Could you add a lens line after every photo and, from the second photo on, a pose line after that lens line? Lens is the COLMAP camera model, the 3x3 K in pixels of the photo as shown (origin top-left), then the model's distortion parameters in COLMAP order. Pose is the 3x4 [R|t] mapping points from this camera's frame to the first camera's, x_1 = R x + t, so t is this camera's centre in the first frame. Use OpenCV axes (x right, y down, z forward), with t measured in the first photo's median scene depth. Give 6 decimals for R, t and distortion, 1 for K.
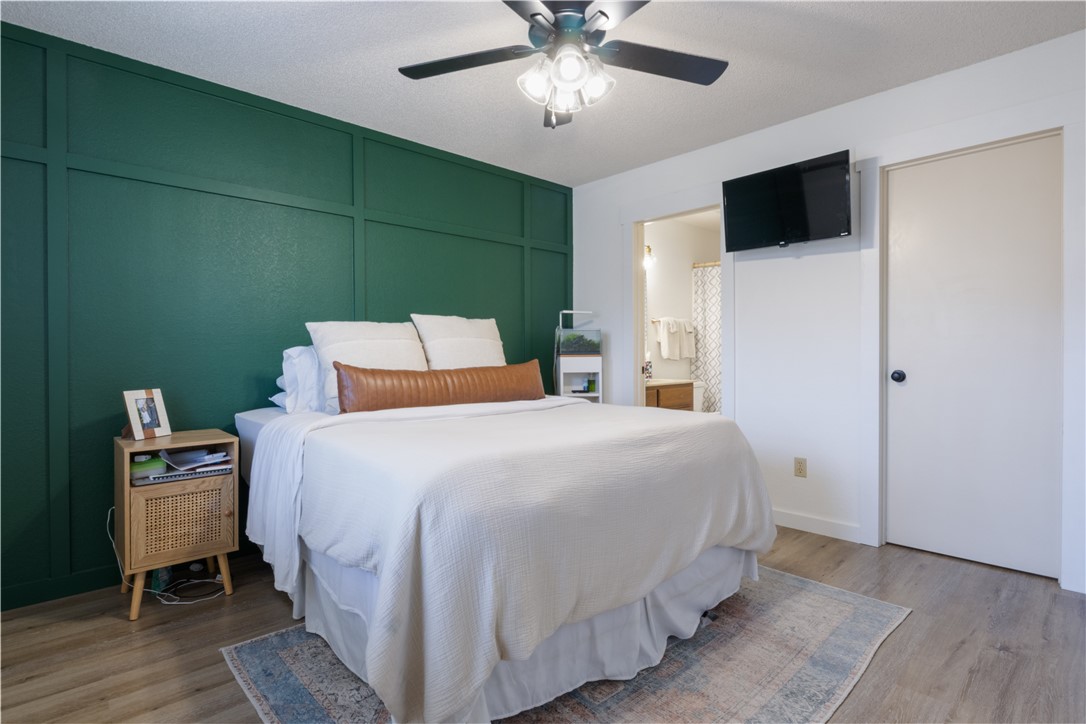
lens RADIAL K [[549.7, 0, 545.6], [0, 549.7, 356.9], [0, 0, 1]] dist [-0.005426, 0.001401]
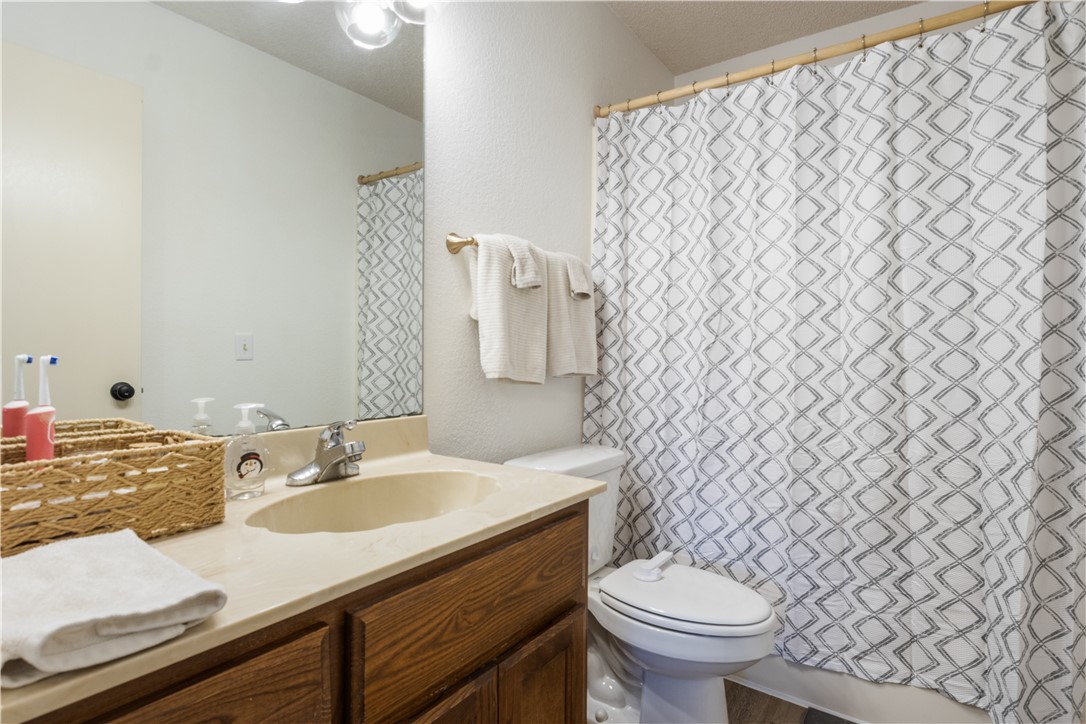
lens RADIAL K [[549.7, 0, 543.6], [0, 549.7, 358.6], [0, 0, 1]] dist [-0.005426, 0.001401]
pose [[0.984631, 0.018415, 0.173677, 0.183290], [-0.018111, 0.999830, -0.003333, -0.006236], [-0.173709, 0.000136, 0.984797, 0.679711]]
